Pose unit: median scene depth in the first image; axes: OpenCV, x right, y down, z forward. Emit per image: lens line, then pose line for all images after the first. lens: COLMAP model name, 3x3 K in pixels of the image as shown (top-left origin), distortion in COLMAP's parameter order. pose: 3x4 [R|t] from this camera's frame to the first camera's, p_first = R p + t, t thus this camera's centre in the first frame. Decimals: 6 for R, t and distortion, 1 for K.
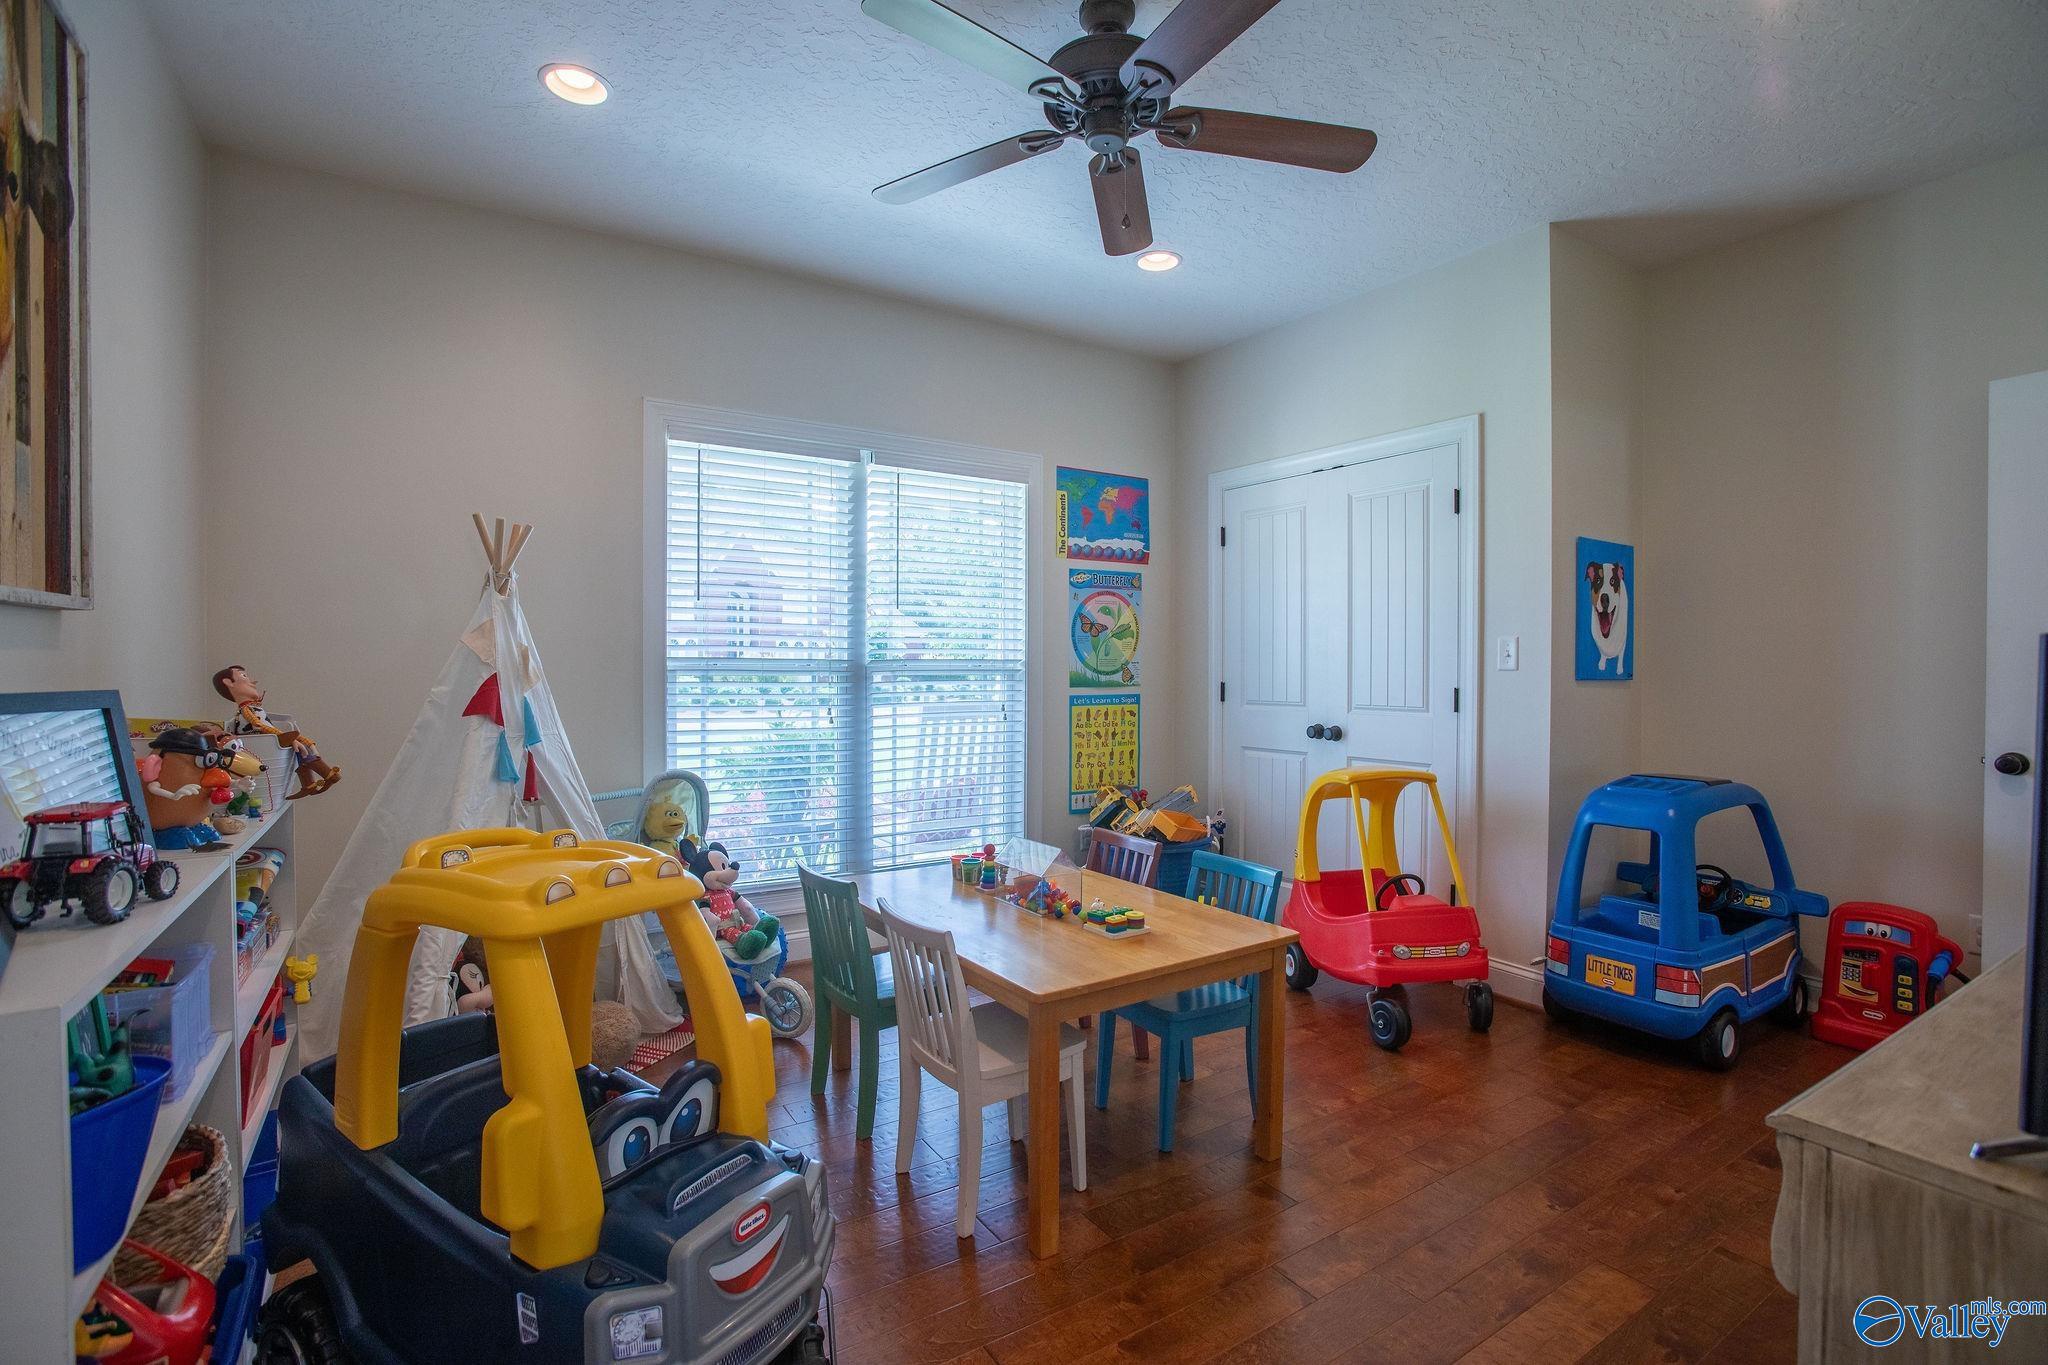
lens RADIAL K [[944.0, 0, 1024.0], [0, 944.0, 682.5], [0, 0, 1]] dist [-0.095922, 0.036887]
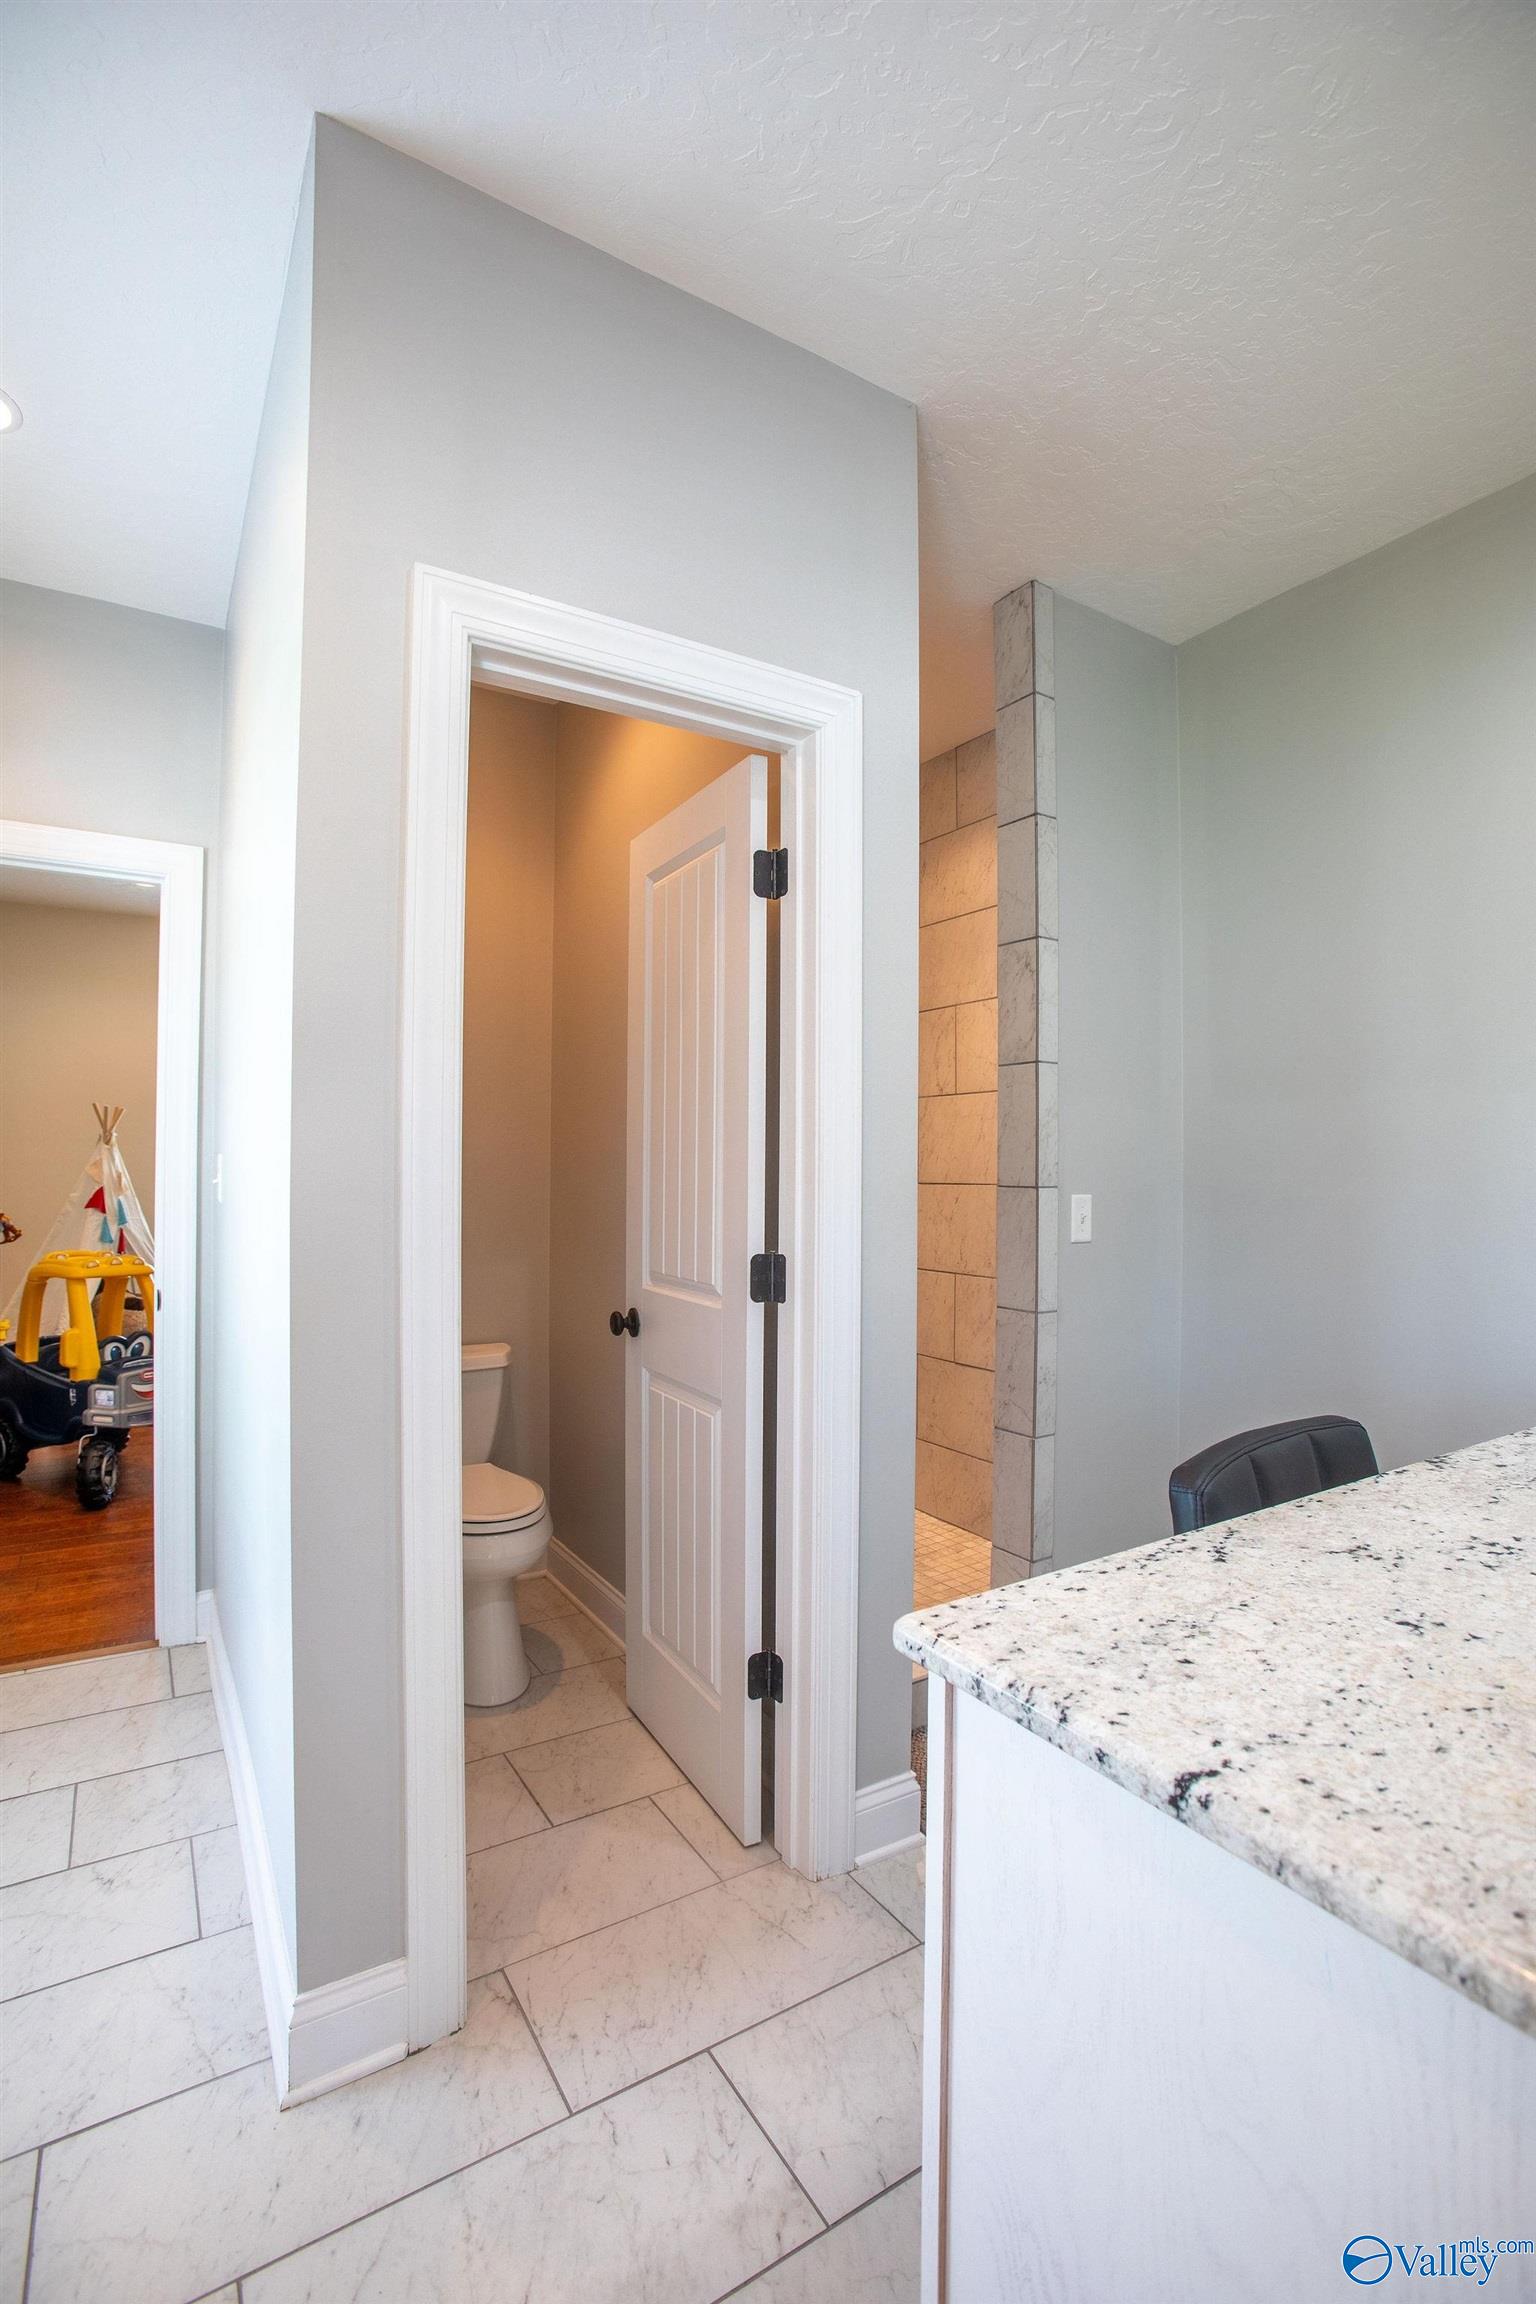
lens RADIAL K [[1062.0, 0, 768.0], [0, 1062.0, 1152.0], [0, 0, 1]] dist [-0.095922, 0.036887]
pose [[0.999830, -0.000801, -0.018414, 1.166040], [0.000248, 0.999549, -0.030040, -0.024110], [0.018430, 0.030030, 0.999379, -1.529481]]
